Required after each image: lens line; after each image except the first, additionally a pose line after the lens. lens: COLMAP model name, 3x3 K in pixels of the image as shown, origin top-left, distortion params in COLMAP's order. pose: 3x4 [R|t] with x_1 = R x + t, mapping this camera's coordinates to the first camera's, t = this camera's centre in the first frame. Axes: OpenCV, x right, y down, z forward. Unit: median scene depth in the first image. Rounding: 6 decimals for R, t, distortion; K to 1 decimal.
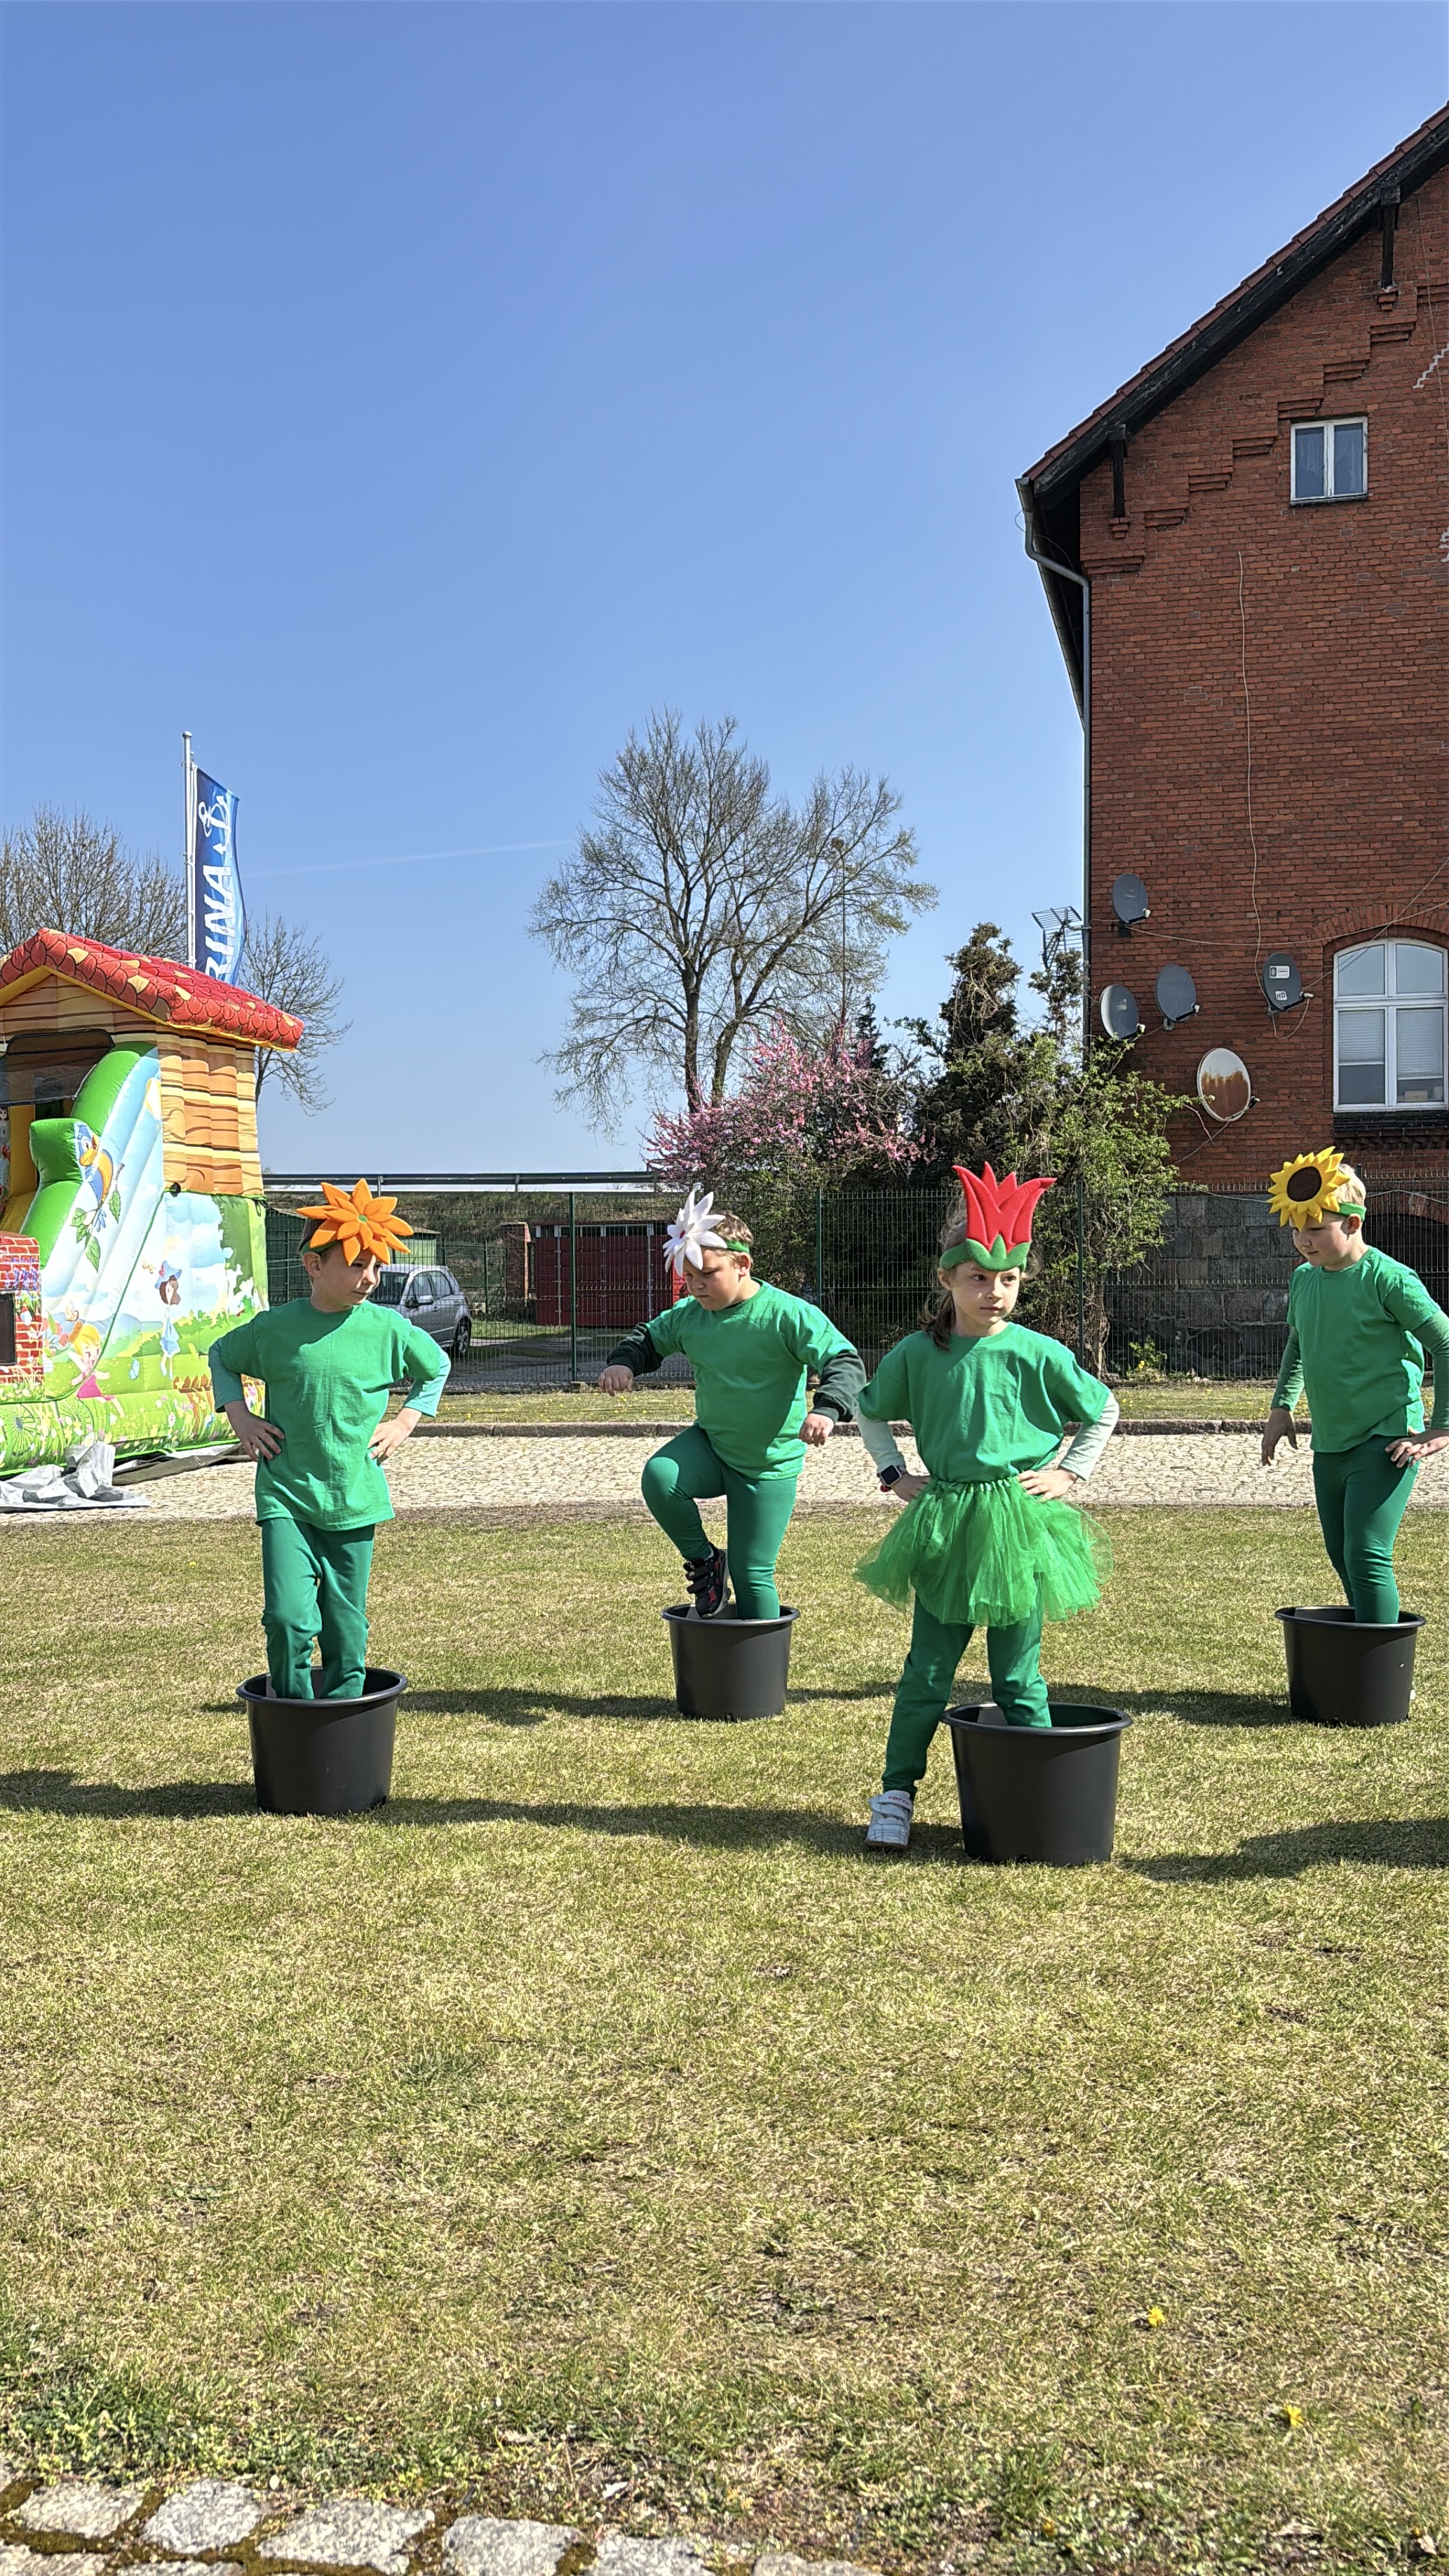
lens RADIAL K [[2363.0, 0, 660.0], [0, 2363.0, 1289.1], [0, 0, 1]] dist [0.041913, 0.002565]
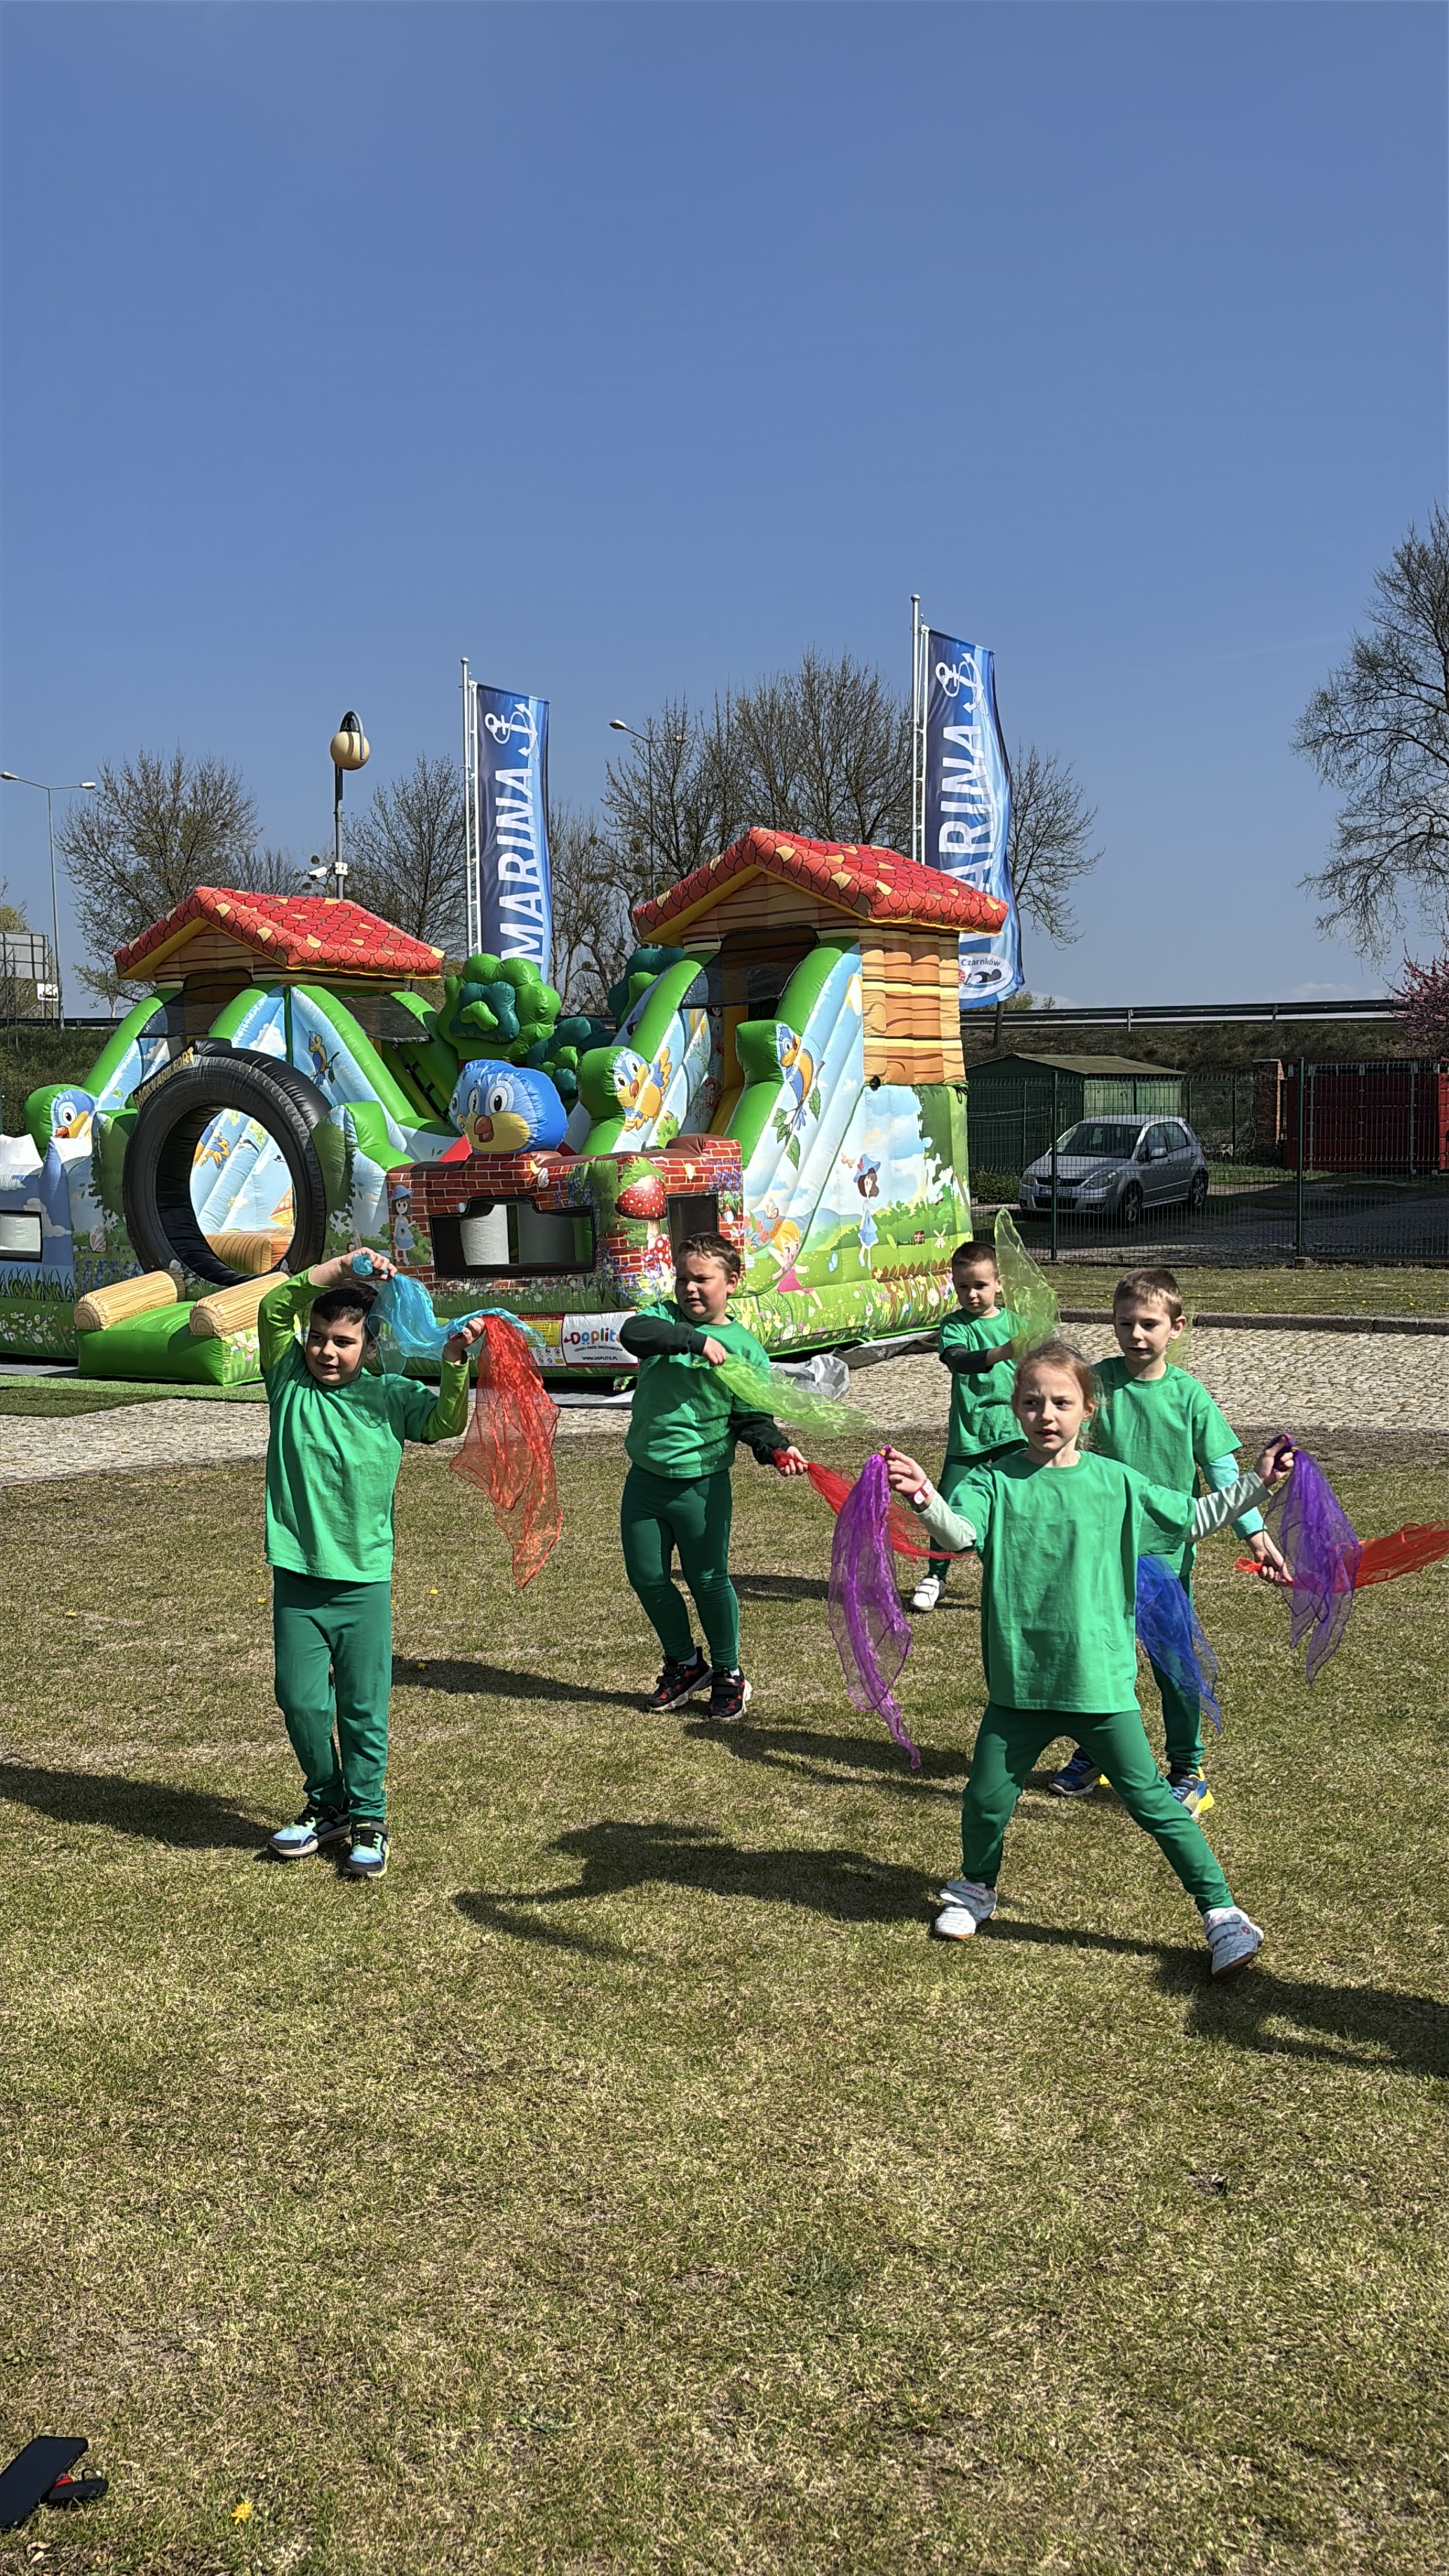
lens RADIAL K [[2346.2, 0, 724.5], [0, 2346.2, 1288.0], [0, 0, 1]] dist [0.050023, -0.019072]
pose [[0.953505, 0.024487, -0.300382, 0.135639], [0.002375, 0.996052, 0.088737, -0.155223], [0.301369, -0.085324, 0.949682, 0.049161]]
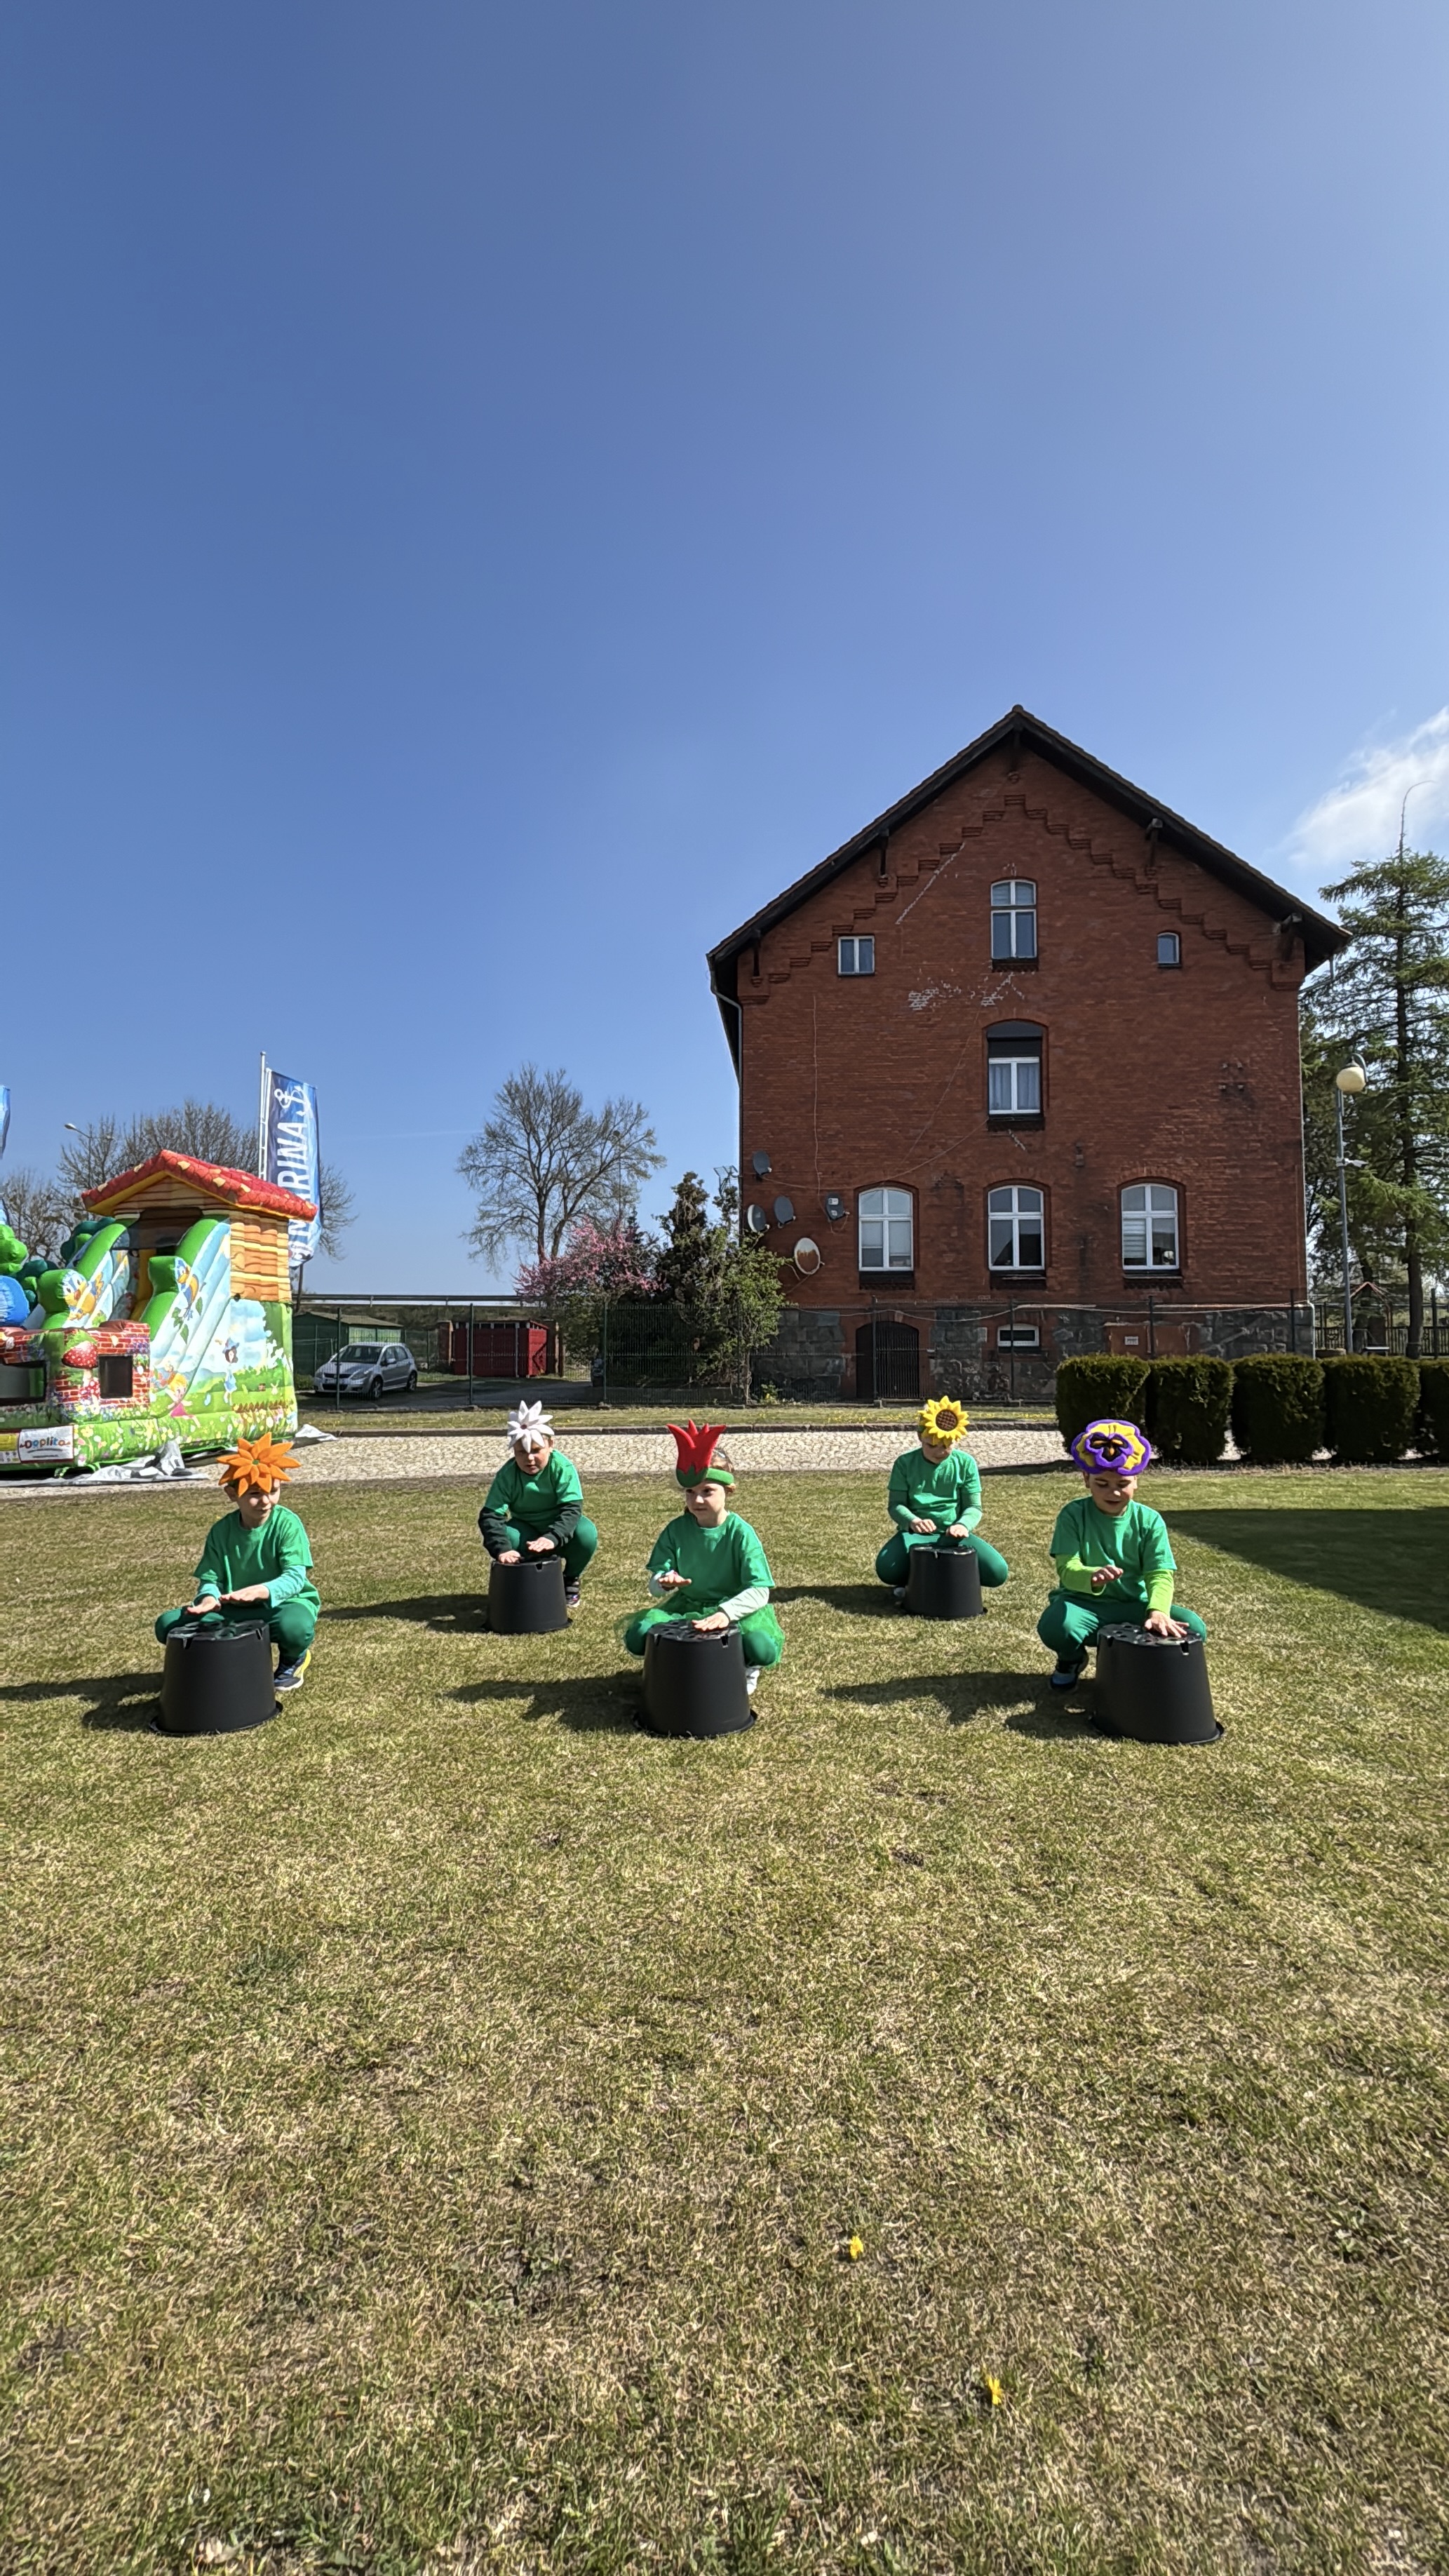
lens RADIAL K [[1156.5, 0, 733.4], [0, 1156.5, 1295.8], [0, 0, 1]] dist [0.021568, -0.008895]
pose [[0.984359, 0.015628, 0.175479, 0.029469], [-0.006099, 0.998483, -0.054714, 0.006668], [-0.176068, 0.052789, 0.982962, 0.279863]]
